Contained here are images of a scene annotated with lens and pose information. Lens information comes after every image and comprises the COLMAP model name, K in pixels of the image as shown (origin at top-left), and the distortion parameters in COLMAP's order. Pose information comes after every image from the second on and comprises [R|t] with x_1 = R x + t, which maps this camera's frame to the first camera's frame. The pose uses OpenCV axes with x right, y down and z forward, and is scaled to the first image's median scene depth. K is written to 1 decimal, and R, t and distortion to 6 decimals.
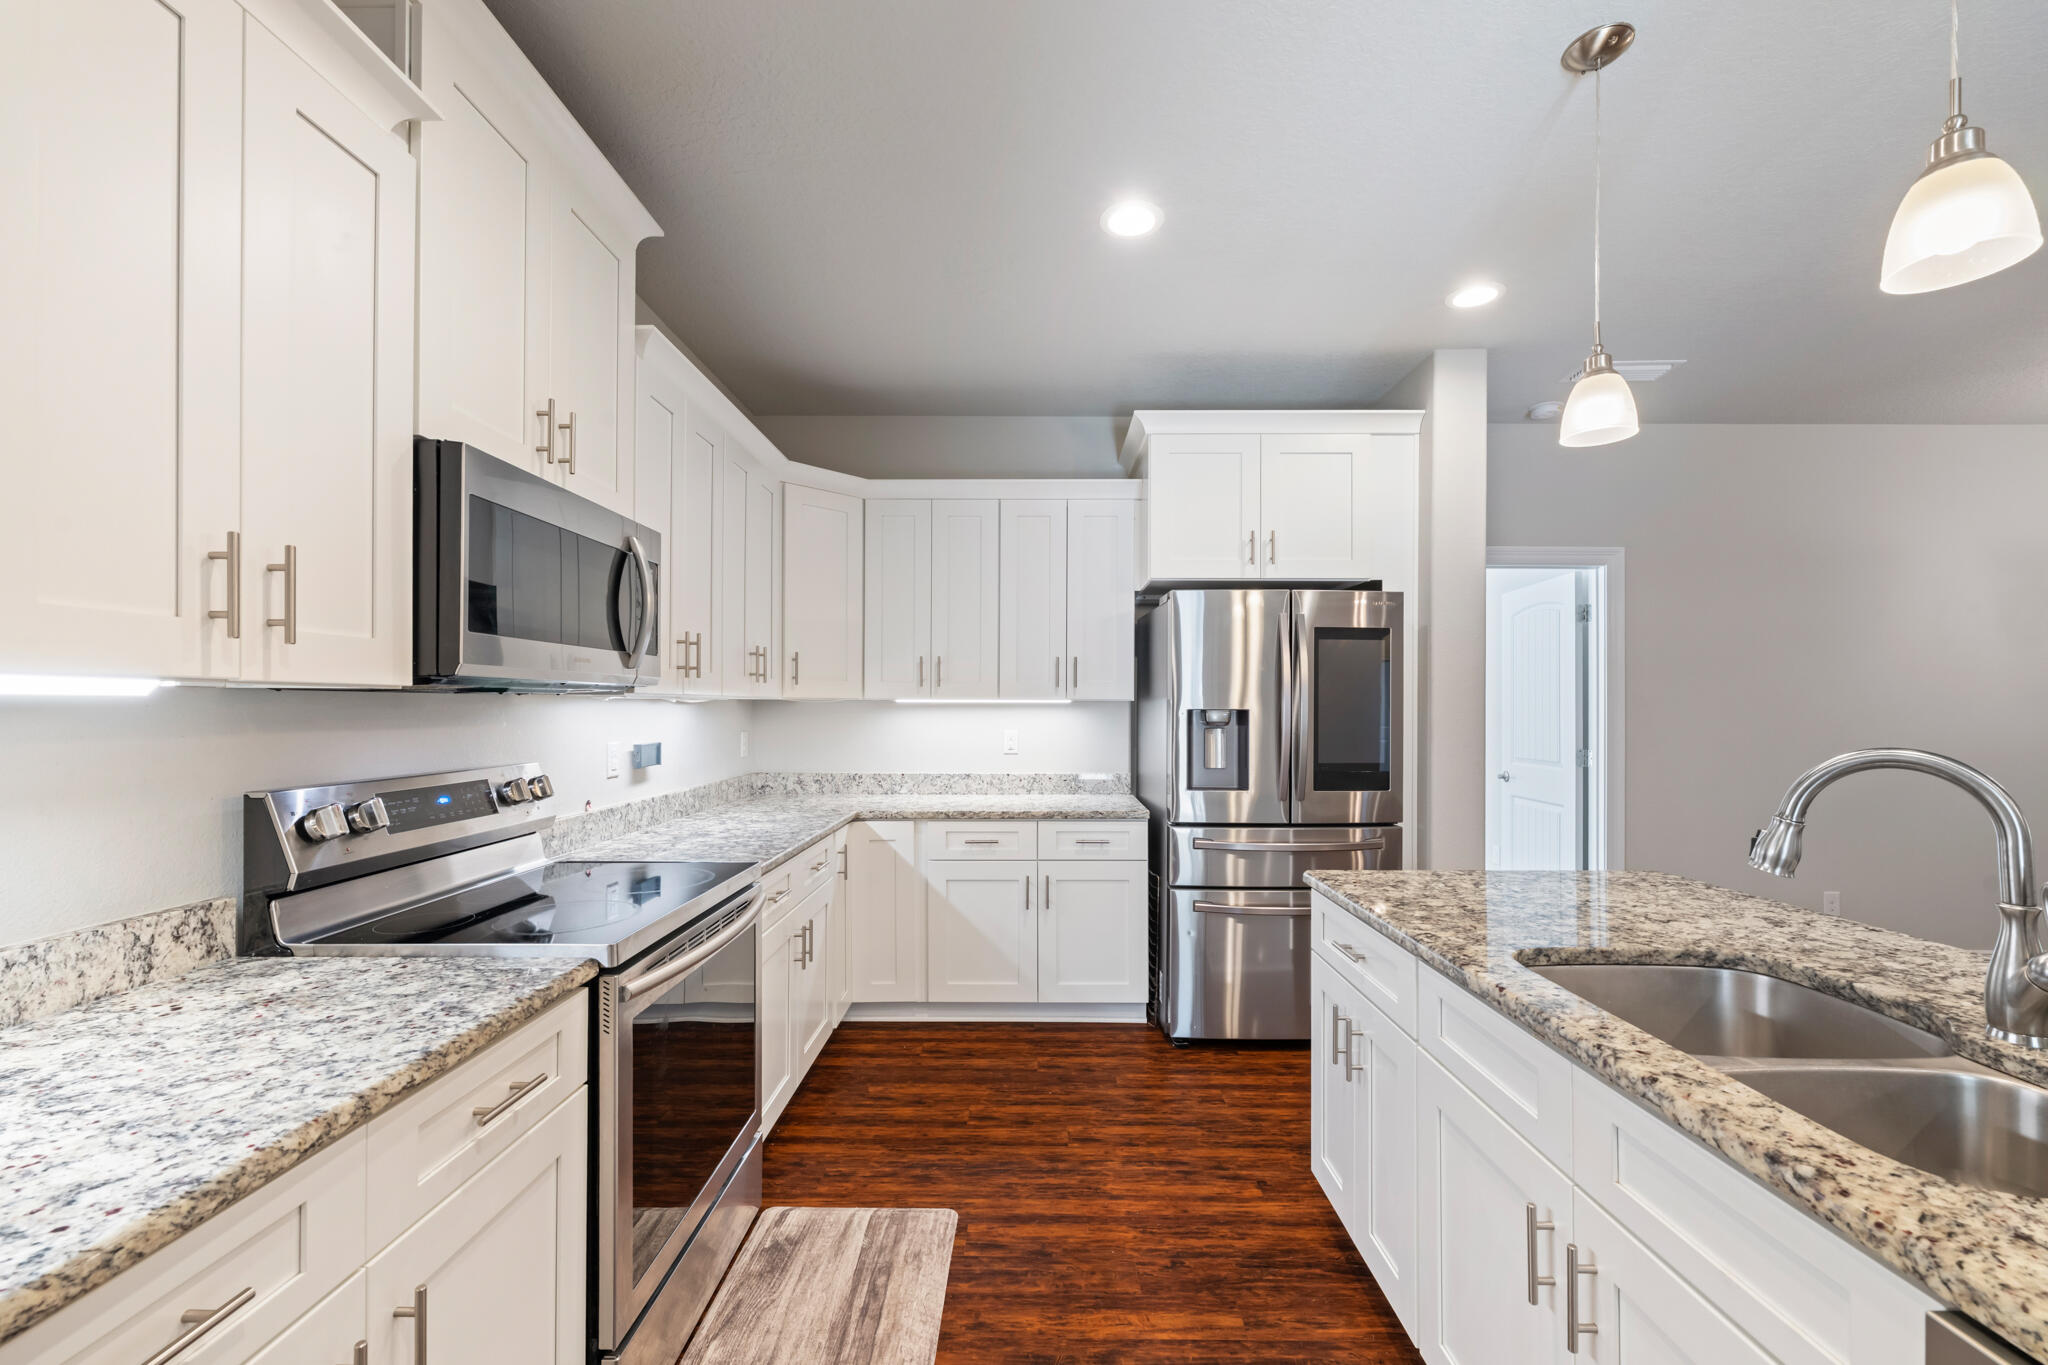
lens RADIAL K [[804.0, 0, 1020.8], [0, 804.0, 696.6], [0, 0, 1]] dist [0.002116, -0.000651]
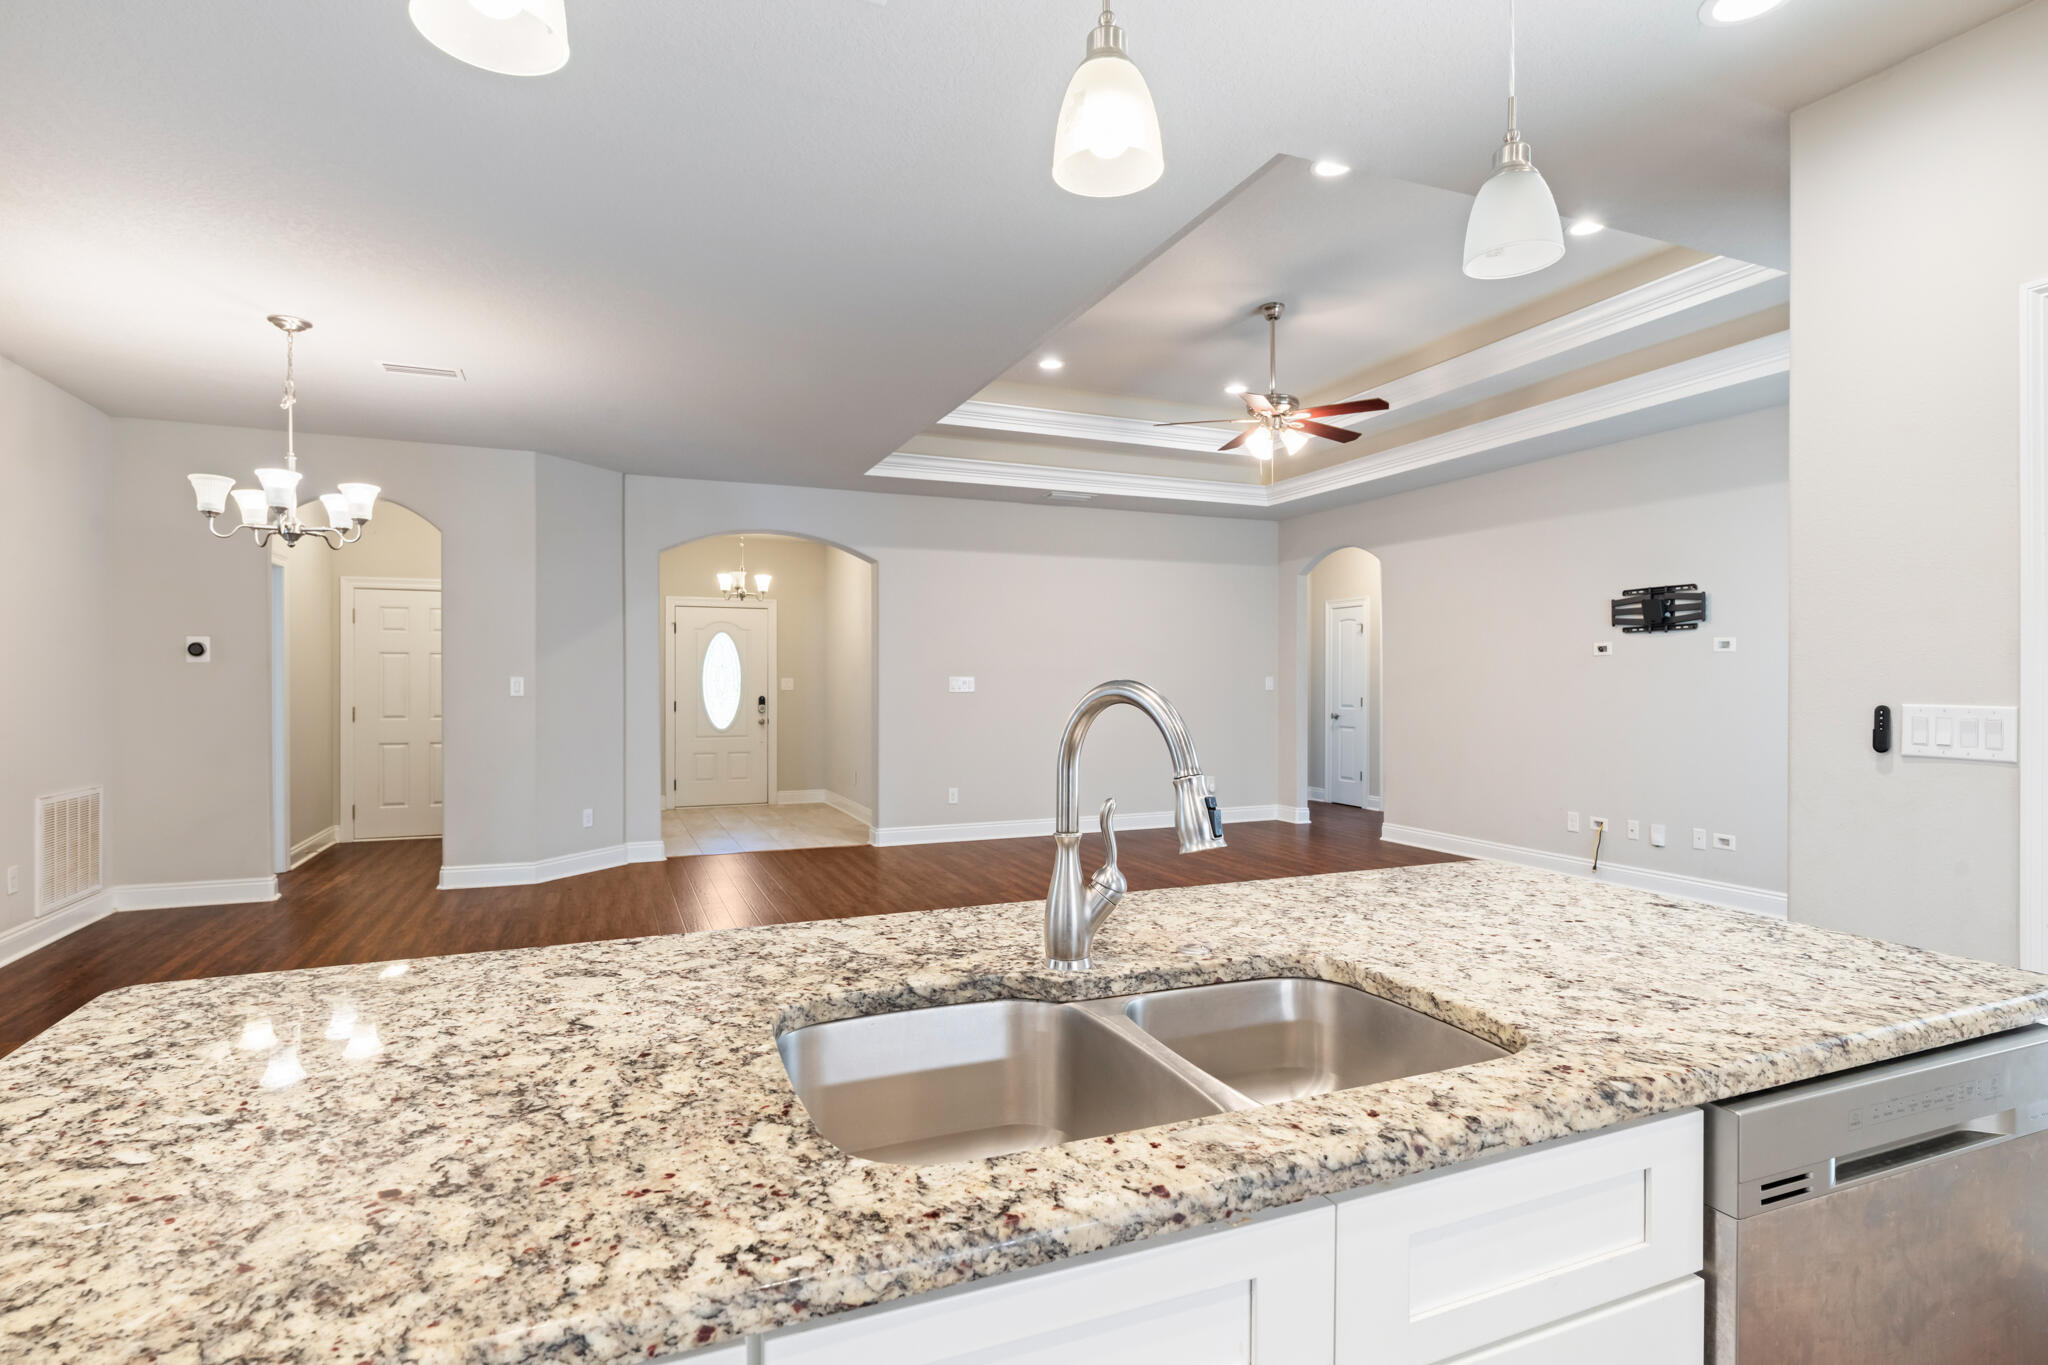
lens RADIAL K [[1031.9, 0, 1017.6], [0, 1031.9, 682.3], [0, 0, 1]] dist [-0.005189, 0.001341]
pose [[-0.409734, -0.002356, 0.912202, 0.078863], [-0.013535, 0.999902, -0.003497, 0.067673], [-0.912104, -0.013780, -0.409726, 1.400097]]
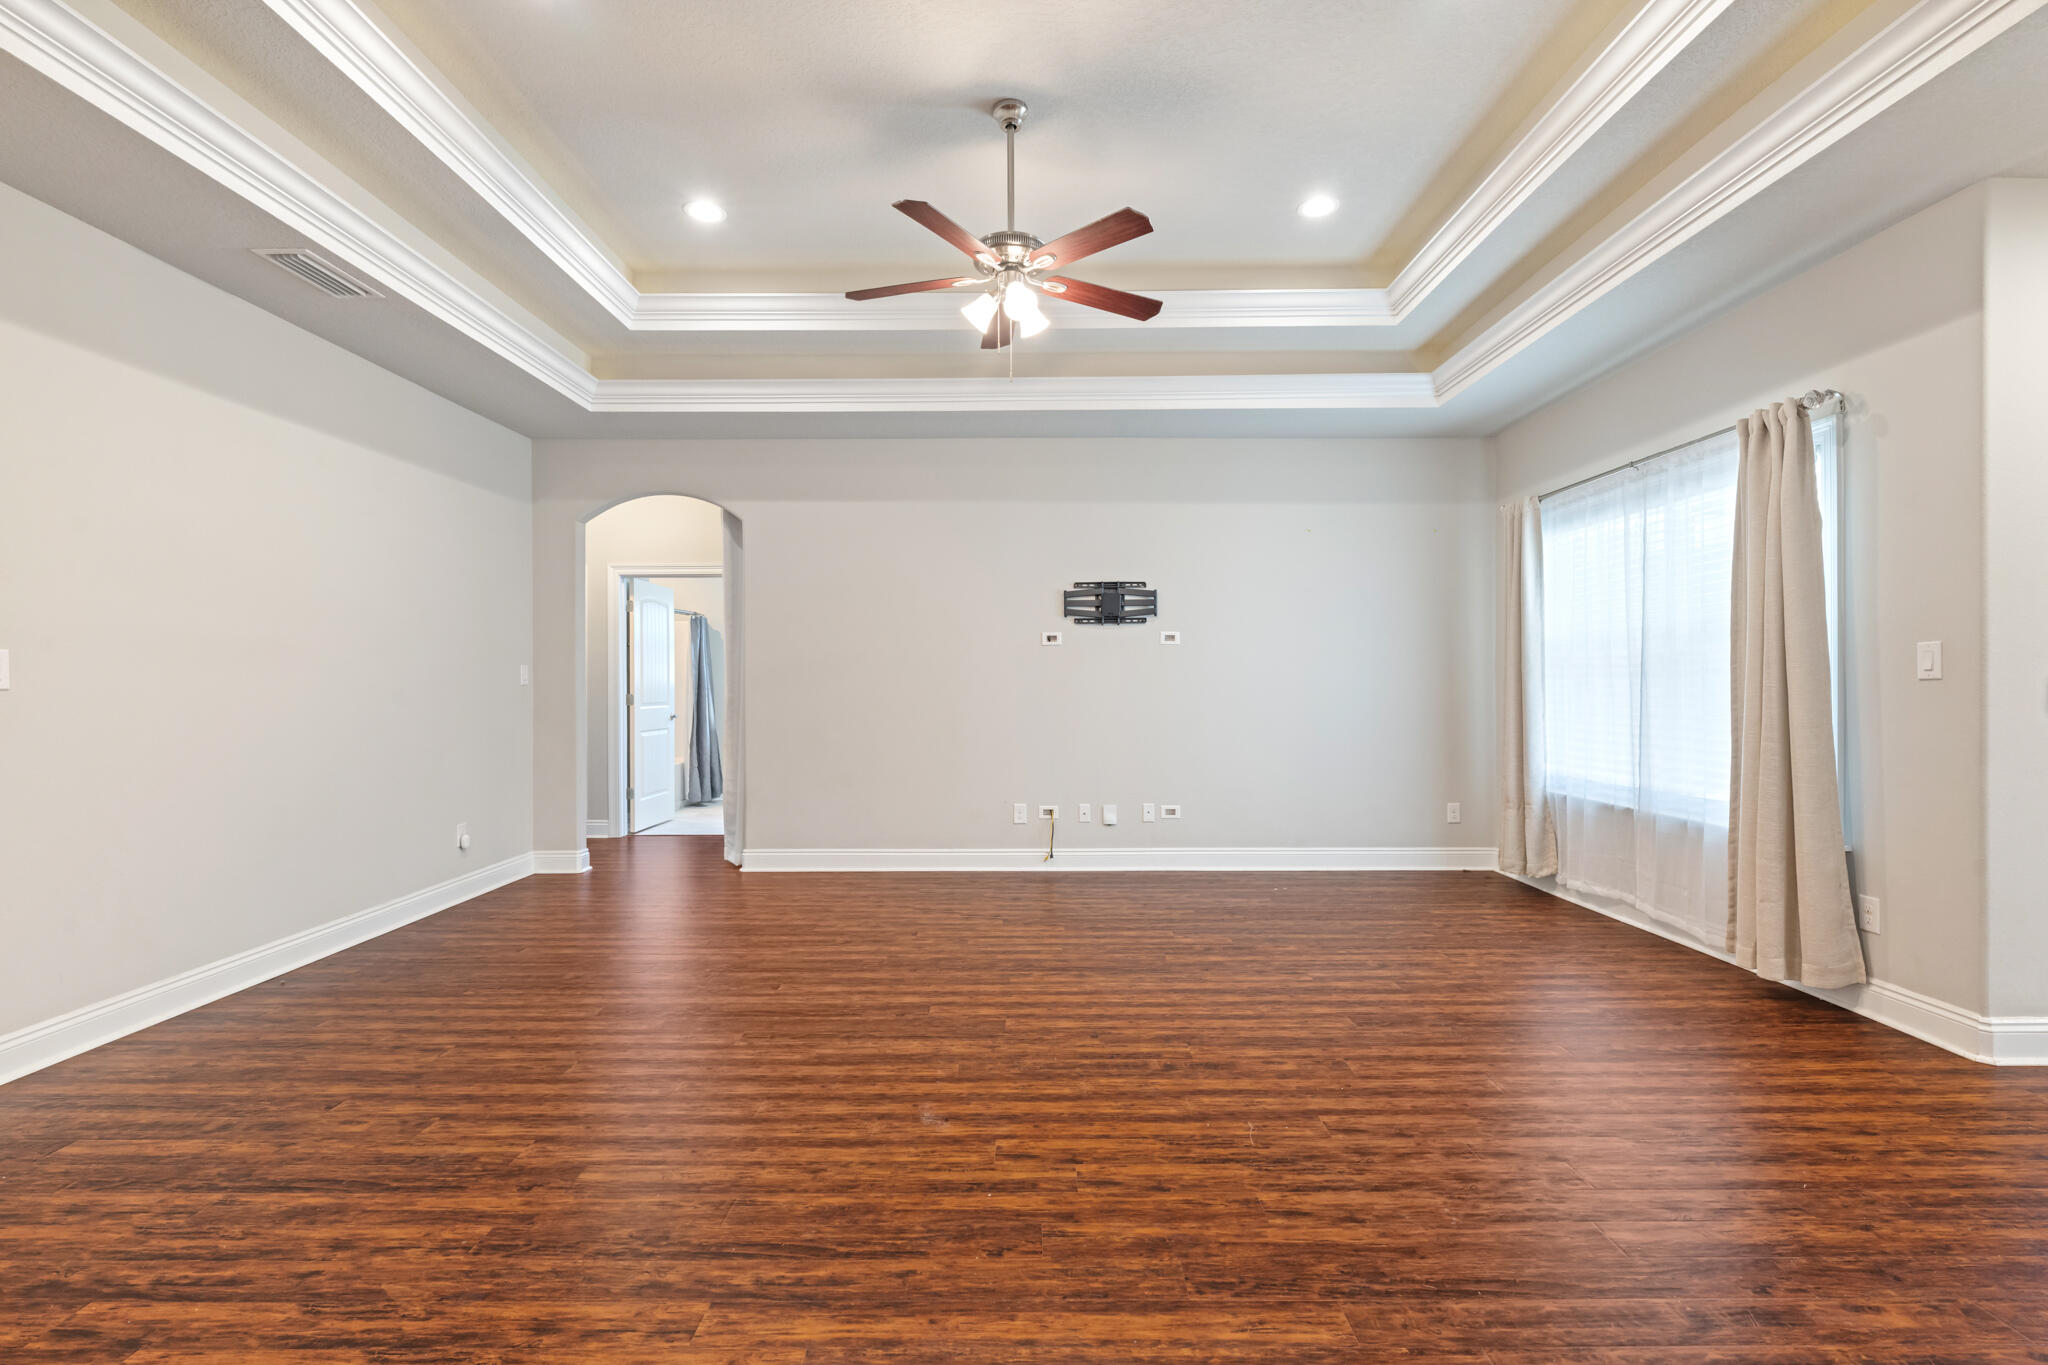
lens RADIAL K [[910.8, 0, 1034.0], [0, 910.8, 685.5], [0, 0, 1]] dist [-0.001285, 0.000908]
pose [[-0.999448, 0.001198, -0.033190, 4.056095], [0.001520, 0.999952, -0.009688, 0.127924], [0.033177, -0.009733, -0.999402, 1.211937]]
